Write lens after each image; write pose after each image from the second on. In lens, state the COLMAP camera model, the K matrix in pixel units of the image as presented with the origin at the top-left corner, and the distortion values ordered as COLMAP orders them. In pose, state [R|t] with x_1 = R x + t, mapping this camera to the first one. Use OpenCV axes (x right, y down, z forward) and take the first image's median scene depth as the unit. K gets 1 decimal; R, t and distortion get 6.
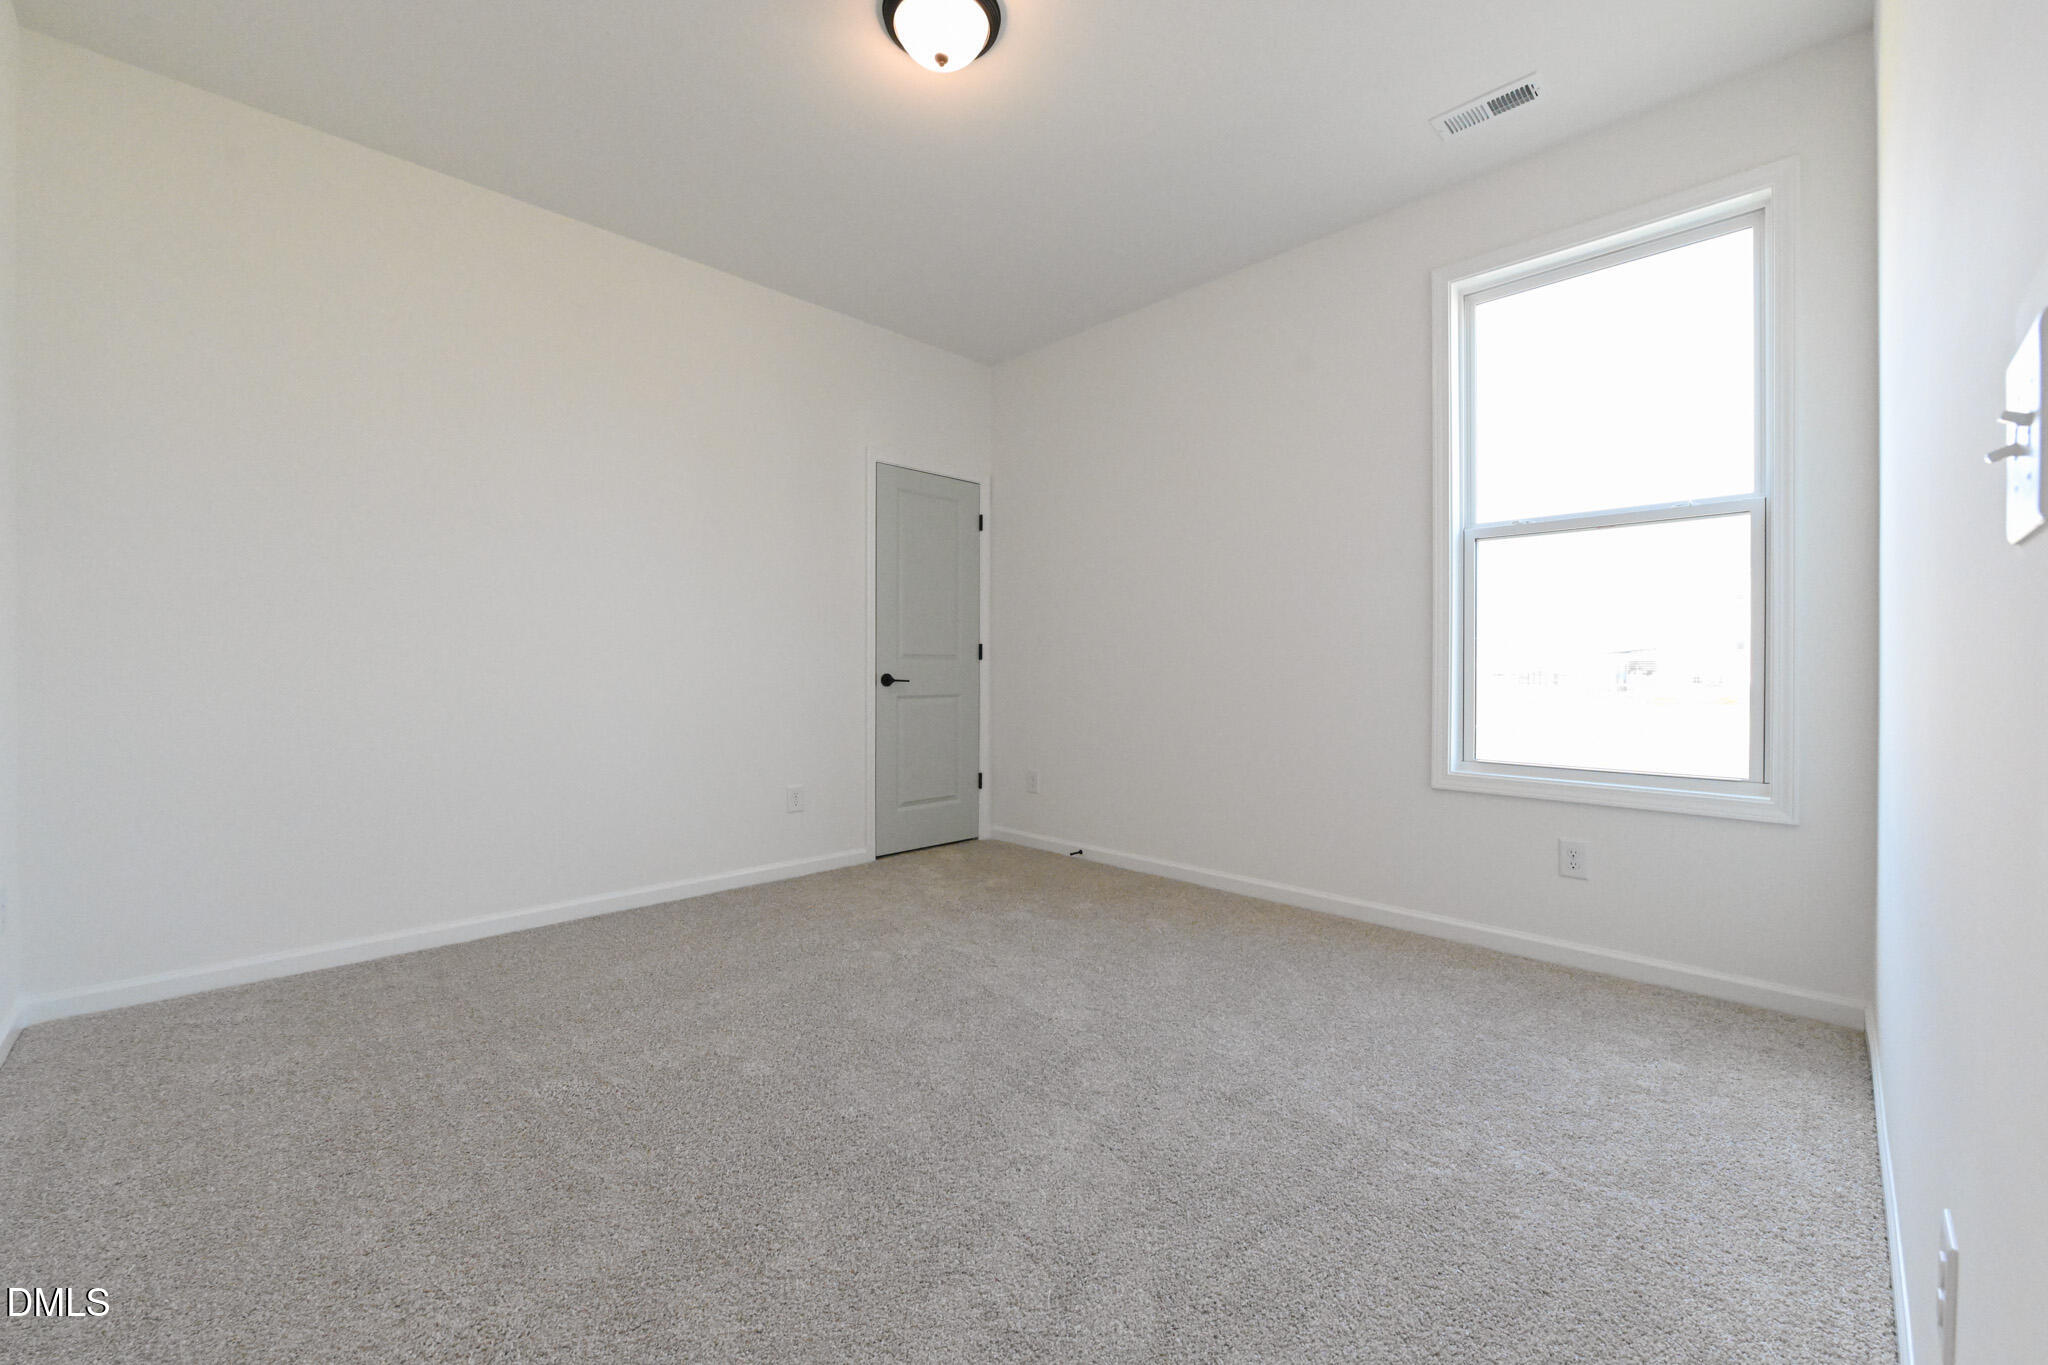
lens RADIAL K [[796.8, 0, 1022.0], [0, 796.8, 668.5], [0, 0, 1]] dist [-0.009227, -0.000233]
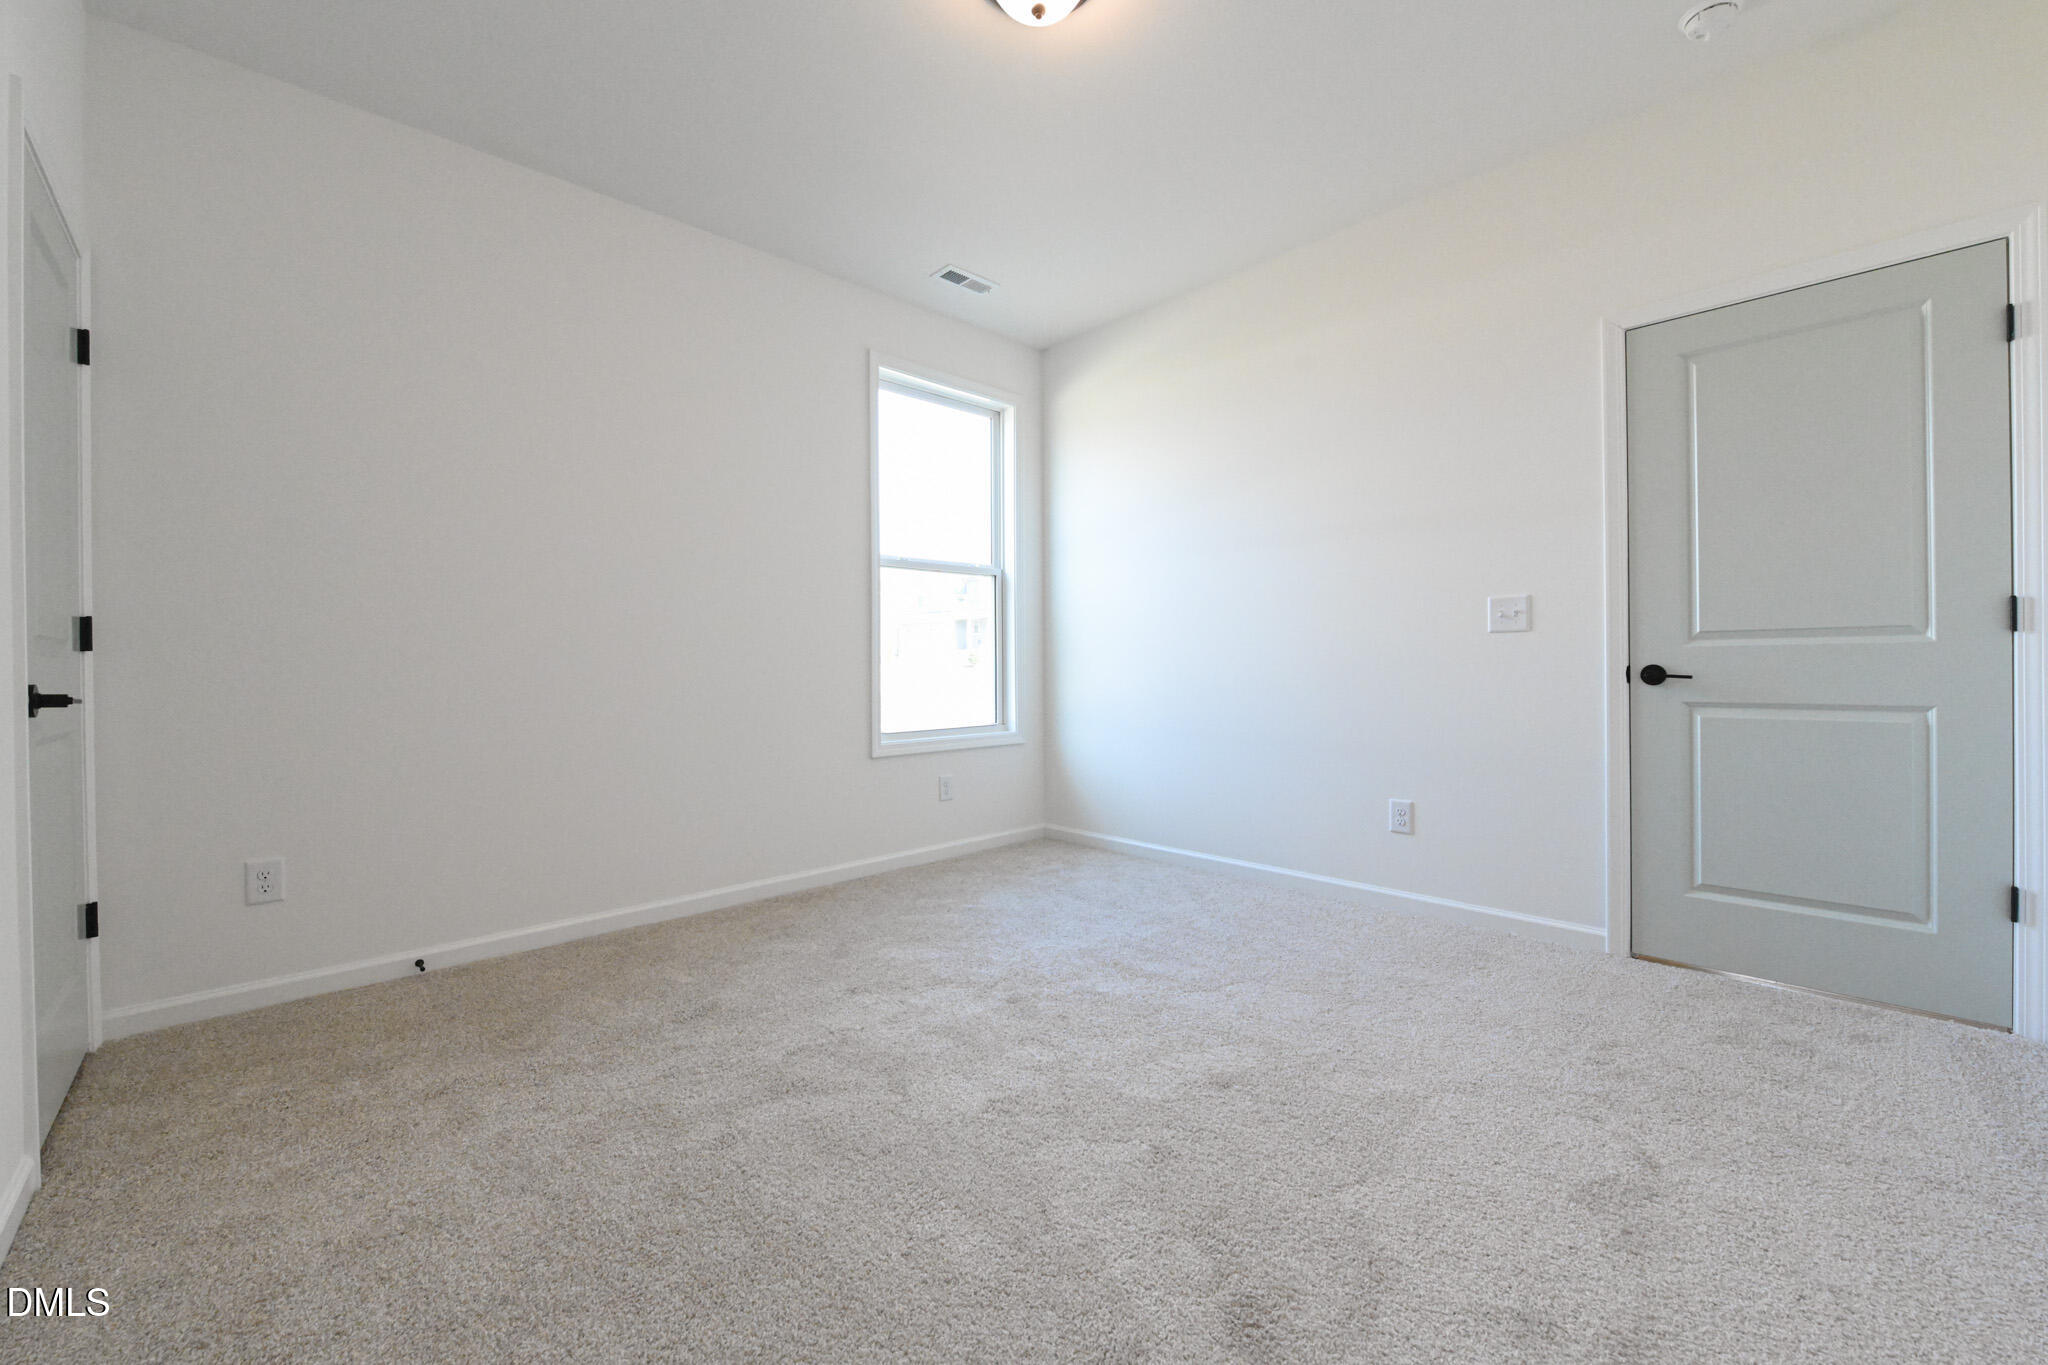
lens RADIAL K [[814.7, 0, 1023.1], [0, 814.7, 670.6], [0, 0, 1]] dist [-0.010541, -0.000698]
pose [[0.016751, -0.017384, 0.999709, -0.787227], [0.003333, 0.999844, 0.017331, -0.011887], [-0.999854, 0.003042, 0.016806, 0.744453]]
